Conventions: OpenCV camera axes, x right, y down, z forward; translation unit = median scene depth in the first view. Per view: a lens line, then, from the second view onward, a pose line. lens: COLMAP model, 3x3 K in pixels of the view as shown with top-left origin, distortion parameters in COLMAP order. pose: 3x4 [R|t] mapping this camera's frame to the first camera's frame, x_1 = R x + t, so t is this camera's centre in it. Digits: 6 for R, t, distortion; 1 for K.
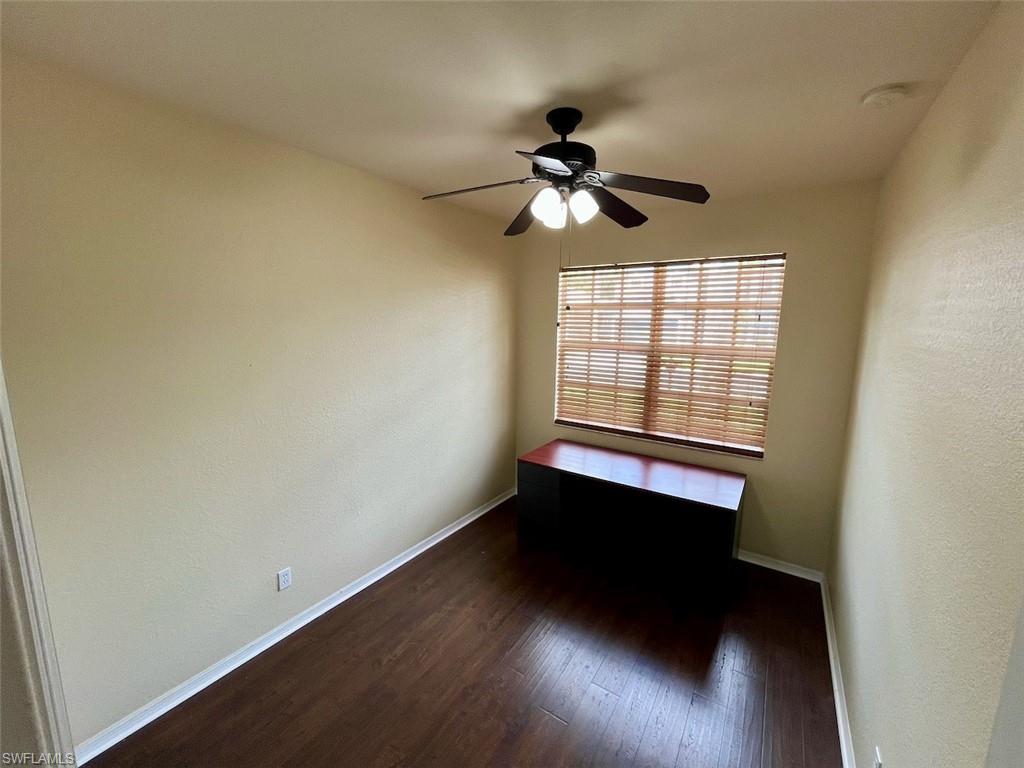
lens RADIAL K [[413.0, 0, 514.8], [0, 413.0, 386.6], [0, 0, 1]] dist [-0.003133, -0.000120]
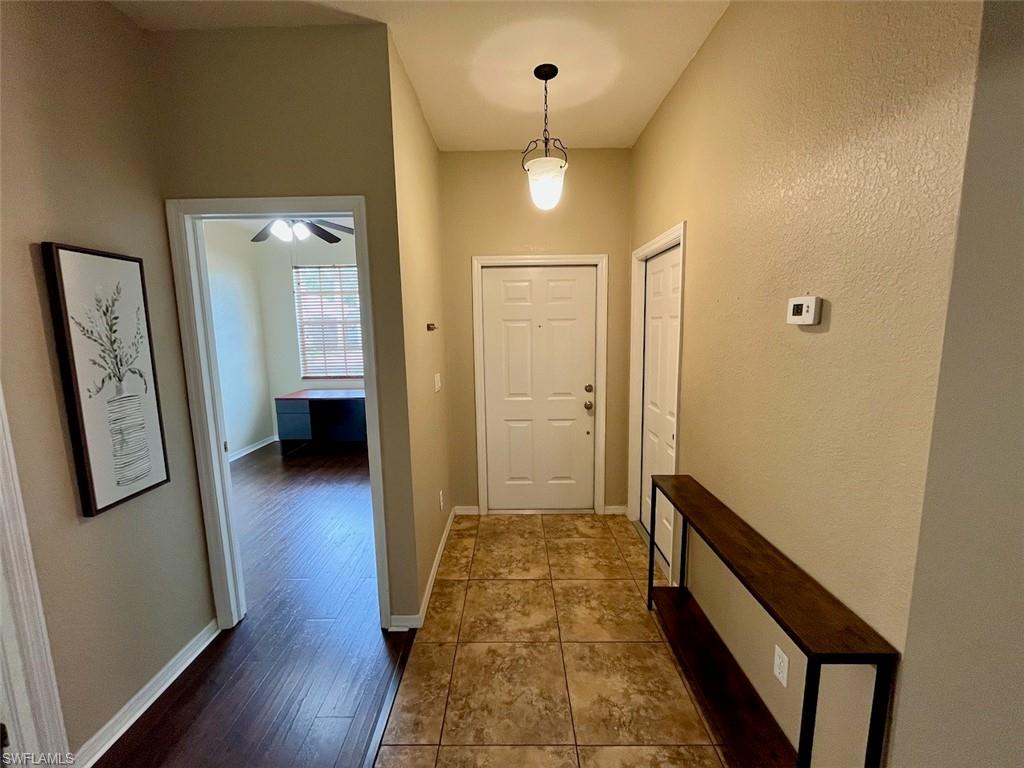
lens RADIAL K [[413.0, 0, 513.0], [0, 413.0, 384.4], [0, 0, 1]] dist [-0.003133, -0.000120]
pose [[0.836797, -0.101415, 0.538039, -0.063172], [0.114482, 0.993383, 0.009193, 0.199763], [-0.535411, 0.053903, 0.842870, -0.602524]]
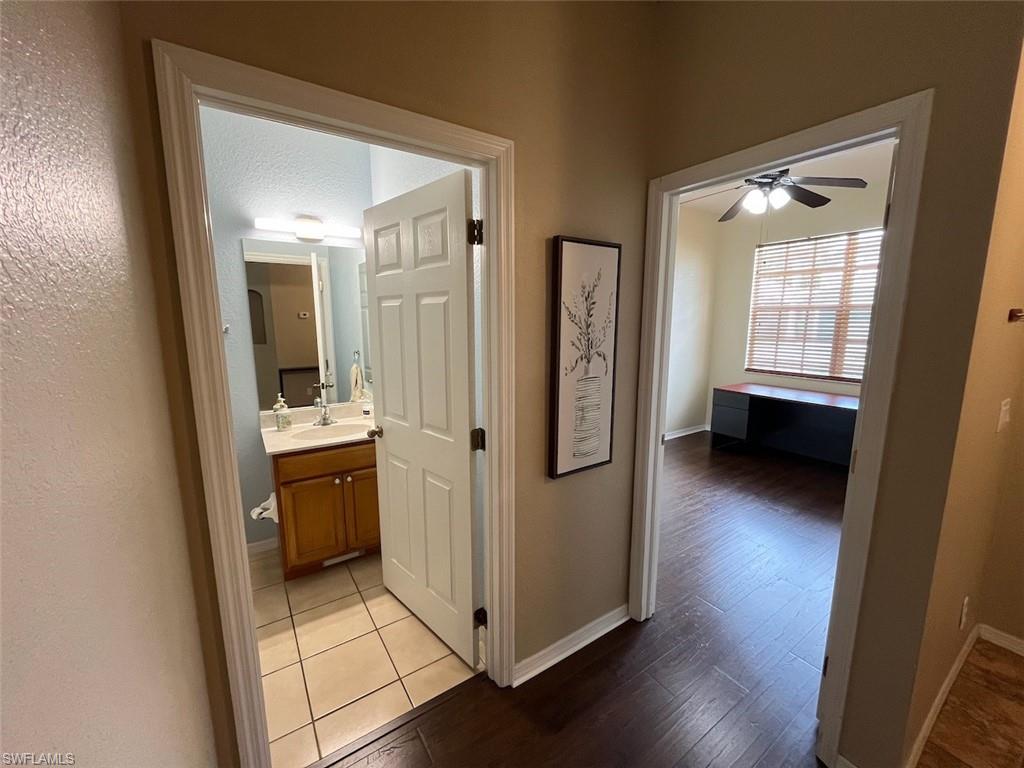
lens RADIAL K [[413.0, 0, 512.6], [0, 413.0, 383.9], [0, 0, 1]] dist [-0.003133, -0.000120]
pose [[0.920849, 0.045721, -0.387230, -0.073391], [-0.047384, 0.998863, 0.005256, 0.177582], [0.387030, 0.013508, 0.921968, -0.473021]]
